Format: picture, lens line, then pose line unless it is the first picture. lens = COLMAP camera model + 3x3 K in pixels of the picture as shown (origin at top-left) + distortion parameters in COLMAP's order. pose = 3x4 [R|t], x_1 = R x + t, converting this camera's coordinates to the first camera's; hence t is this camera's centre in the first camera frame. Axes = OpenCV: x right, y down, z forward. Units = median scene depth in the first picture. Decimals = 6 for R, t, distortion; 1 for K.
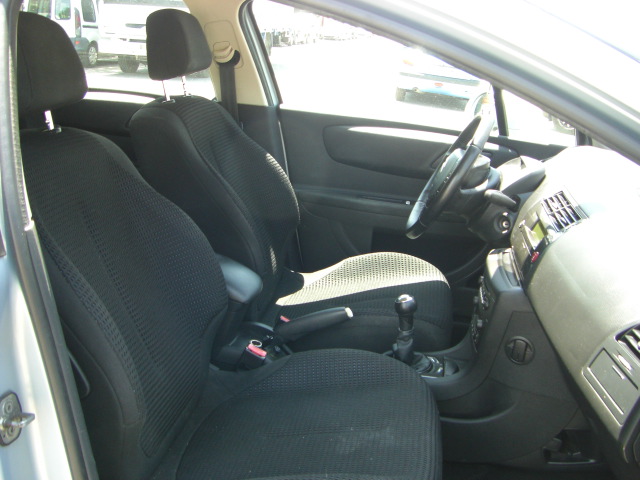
lens RADIAL K [[717.3, 0, 319.5], [0, 717.3, 239.2], [0, 0, 1]] dist [-0.157211, 0.000000]
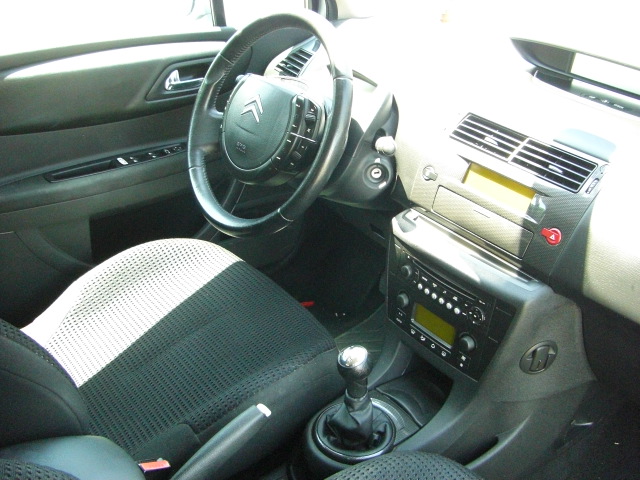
lens RADIAL K [[717.3, 0, 323.5], [0, 717.3, 236.4], [0, 0, 1]] dist [-0.157211, 0.000000]
pose [[0.691442, -0.394421, 0.605260, -0.235950], [0.233522, 0.914857, 0.329399, -0.224187], [-0.683648, -0.086419, 0.724677, 0.575762]]
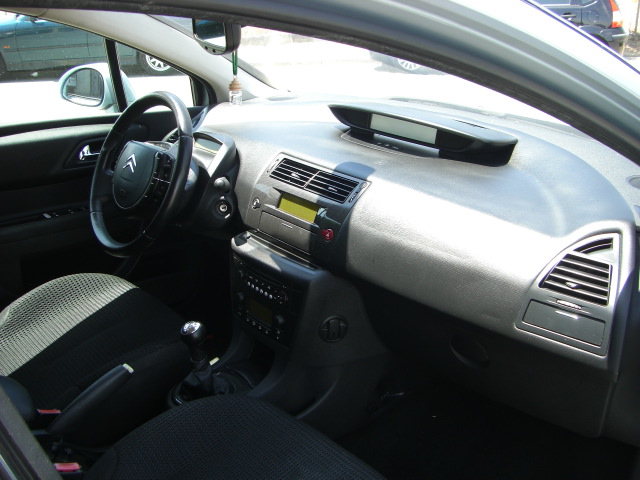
lens RADIAL K [[717.3, 0, 315.7], [0, 717.3, 245.1], [0, 0, 1]] dist [-0.157211, 0.000000]
pose [[0.664344, -0.336627, 0.667331, -0.325668], [0.266666, 0.940829, 0.209118, -0.151910], [-0.698238, 0.039028, 0.714801, 0.271125]]
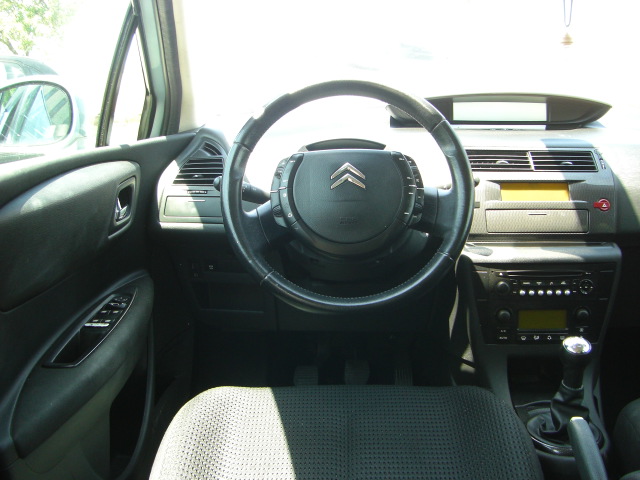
lens RADIAL K [[717.3, 0, 319.0], [0, 717.3, 241.1], [0, 0, 1]] dist [-0.157211, 0.000000]
pose [[-0.139854, -0.306391, 0.941576, -0.442816], [0.288608, 0.897018, 0.334759, -0.298866], [-0.947178, 0.318564, -0.037025, 1.227158]]
